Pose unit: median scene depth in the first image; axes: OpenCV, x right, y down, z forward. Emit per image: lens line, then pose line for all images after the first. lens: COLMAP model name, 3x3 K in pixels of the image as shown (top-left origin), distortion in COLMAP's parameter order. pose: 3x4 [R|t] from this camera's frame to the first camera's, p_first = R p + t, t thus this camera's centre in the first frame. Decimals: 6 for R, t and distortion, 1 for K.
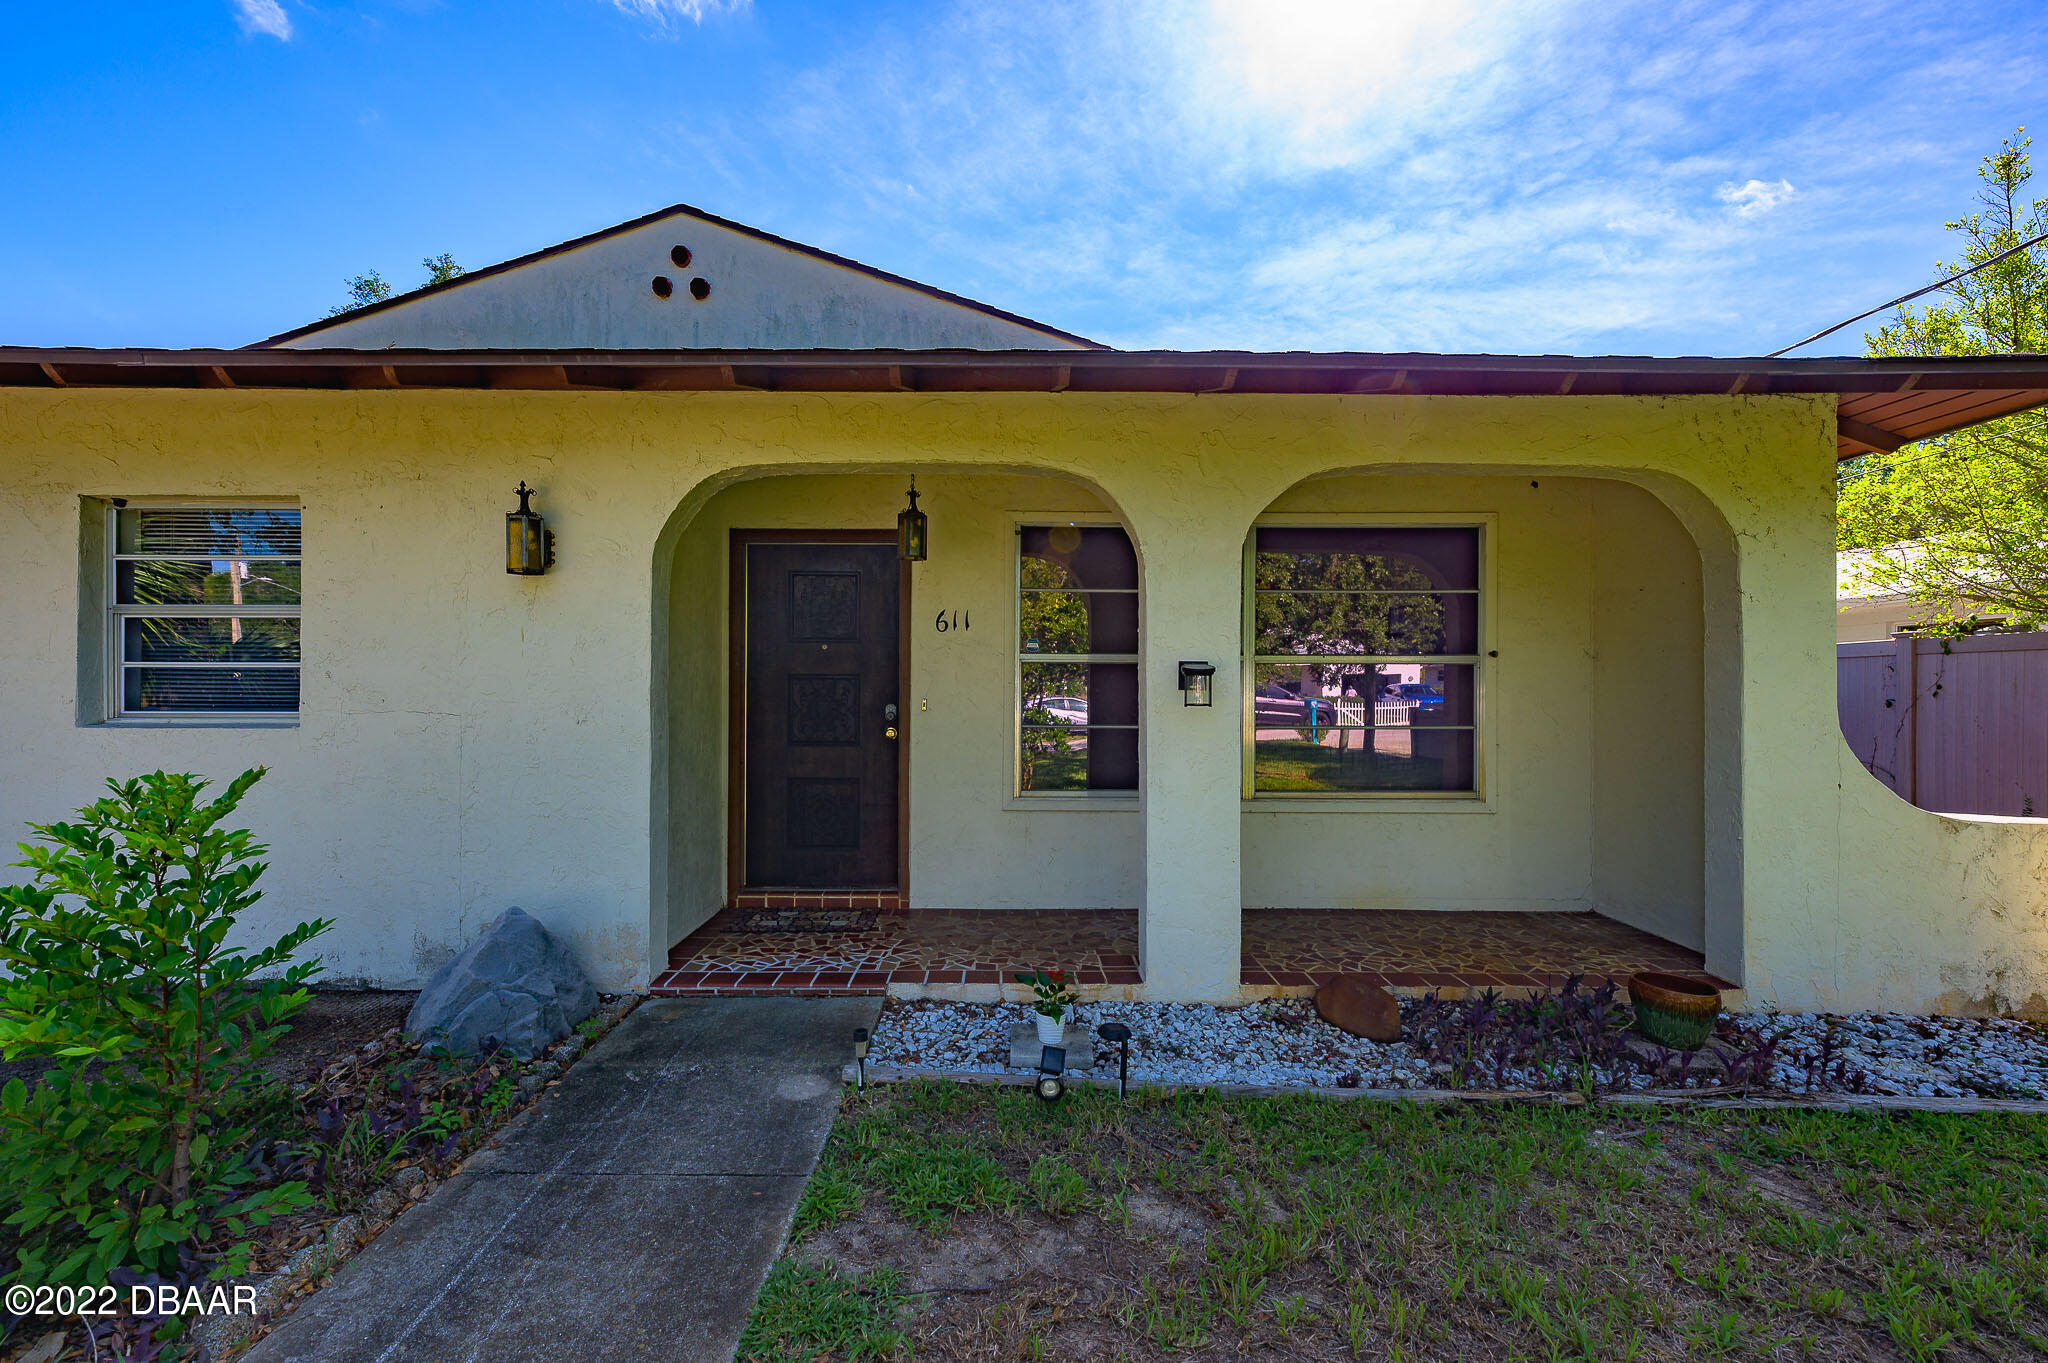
lens RADIAL K [[810.9, 0, 1022.5], [0, 810.9, 681.0], [0, 0, 1]] dist [0.006418, -0.001300]
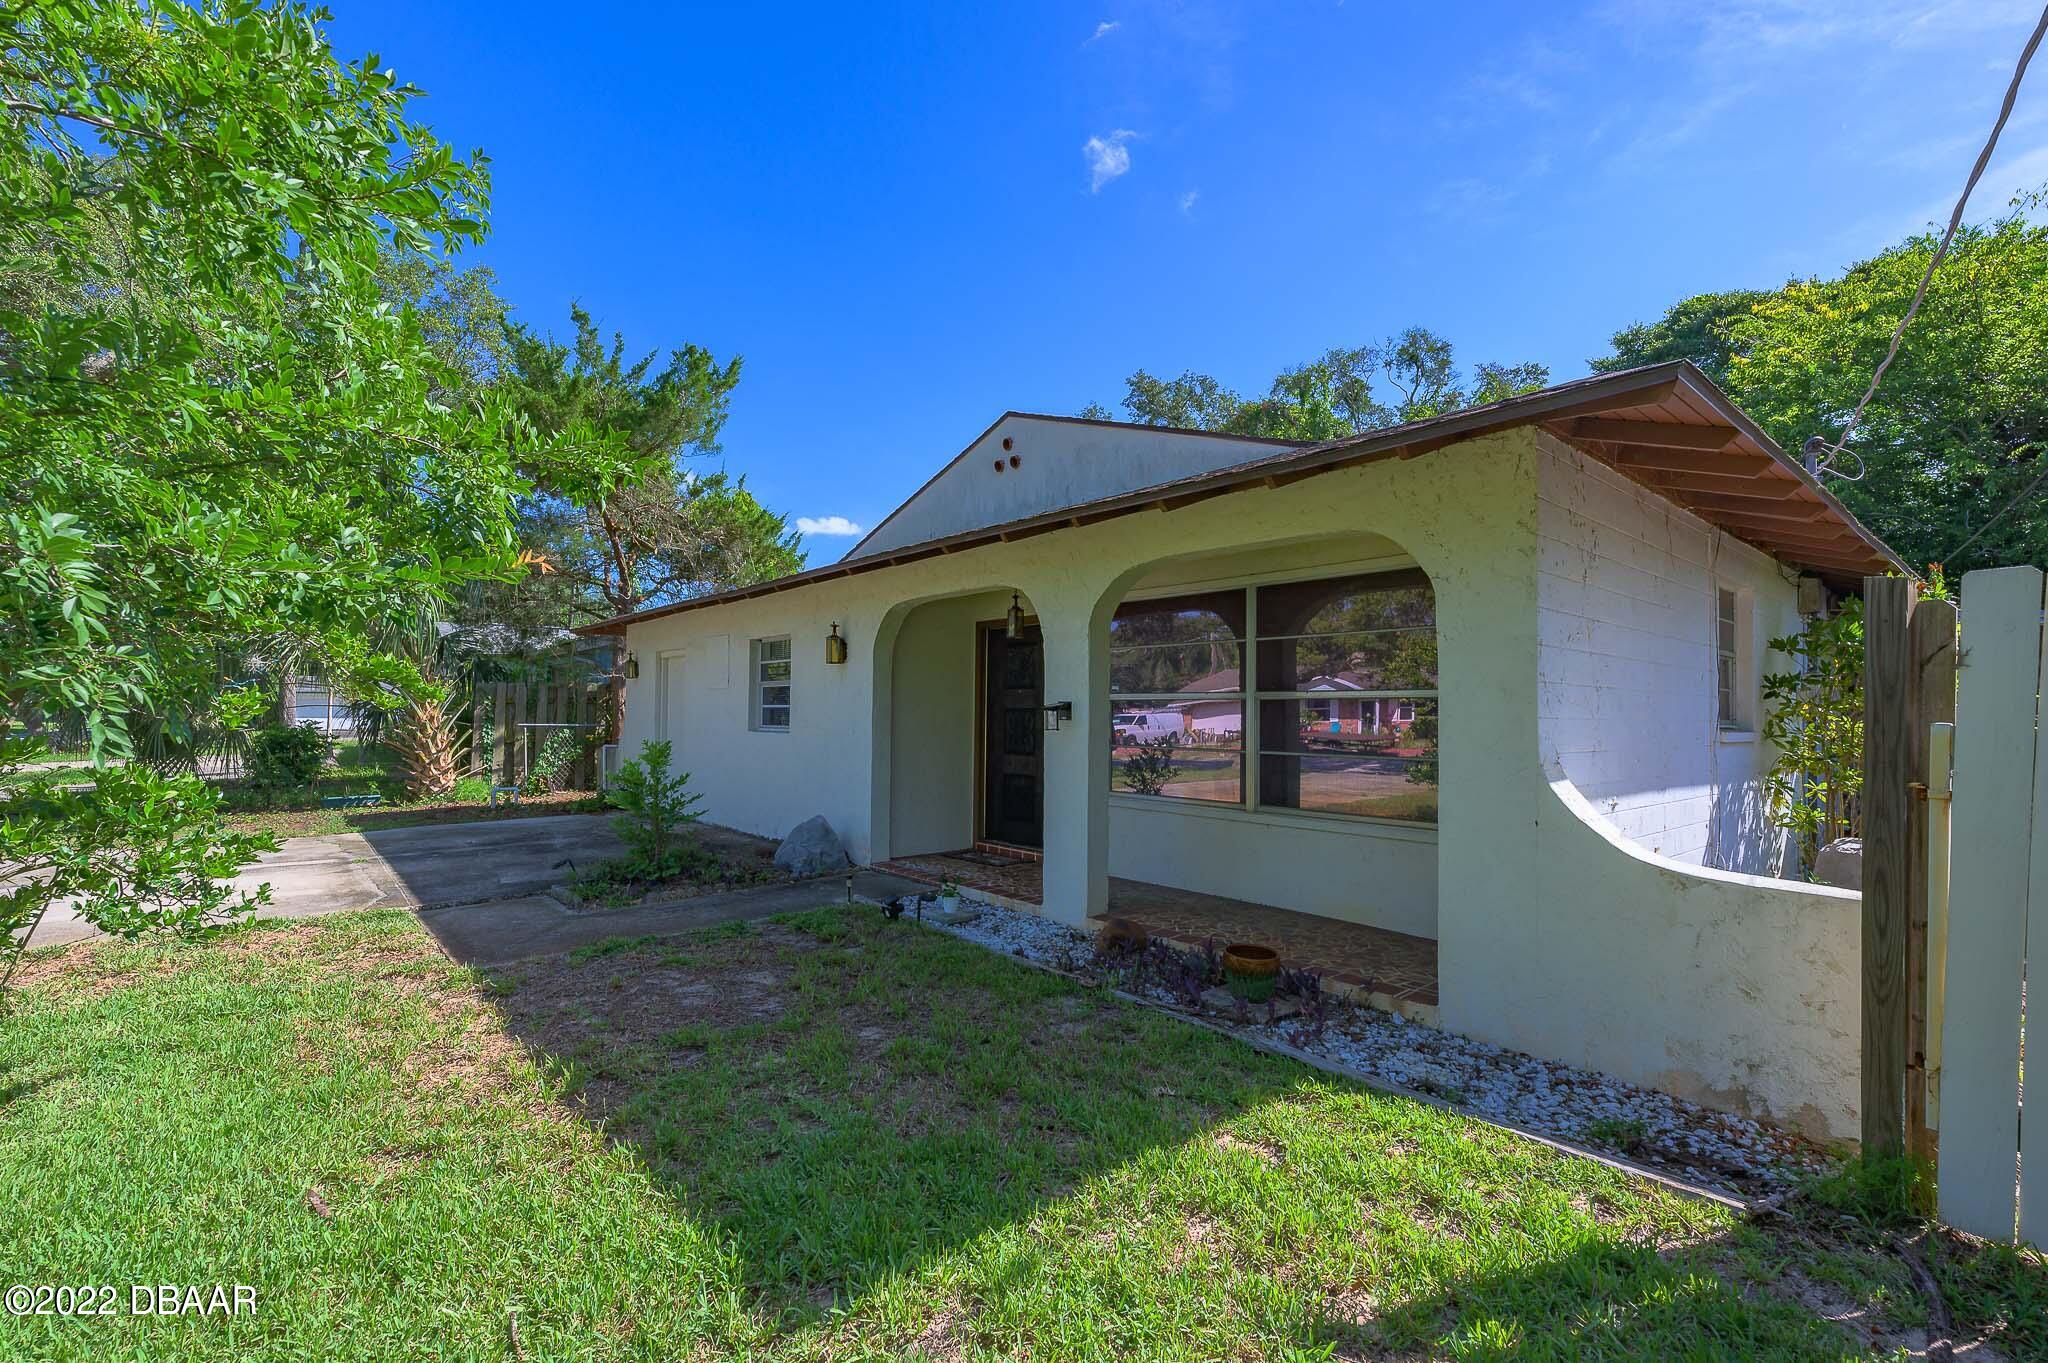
lens RADIAL K [[843.5, 0, 1021.4], [0, 843.5, 698.1], [0, 0, 1]] dist [0.001786, 0.000132]
pose [[0.676209, -0.010694, -0.736632, 1.332536], [0.000832, 0.999905, -0.013753, -0.008697], [0.736709, 0.008687, 0.676154, -0.144832]]
